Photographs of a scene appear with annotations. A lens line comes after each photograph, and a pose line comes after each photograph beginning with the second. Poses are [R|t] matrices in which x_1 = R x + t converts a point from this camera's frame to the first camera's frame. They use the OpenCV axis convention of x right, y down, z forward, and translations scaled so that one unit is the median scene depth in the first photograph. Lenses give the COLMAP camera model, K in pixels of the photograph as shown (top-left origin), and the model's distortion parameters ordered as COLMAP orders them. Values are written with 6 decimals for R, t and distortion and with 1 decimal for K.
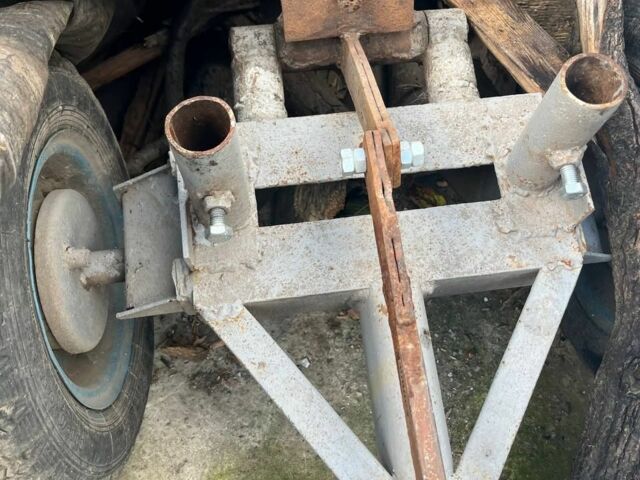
lens RADIAL K [[523.8, 0, 320.0], [0, 523.8, 240.0], [0, 0, 1]] dist [0.001459, -0.003859]
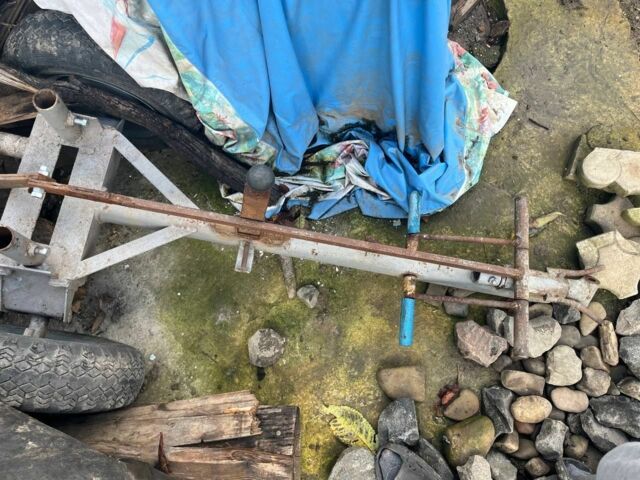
lens RADIAL K [[523.8, 0, 320.0], [0, 523.8, 240.0], [0, 0, 1]] dist [0.001459, -0.003859]
pose [[0.258342, -0.915774, 0.307601, -0.491900], [0.870269, 0.358846, 0.337433, 0.224335], [-0.419394, 0.180522, 0.889674, -1.523875]]
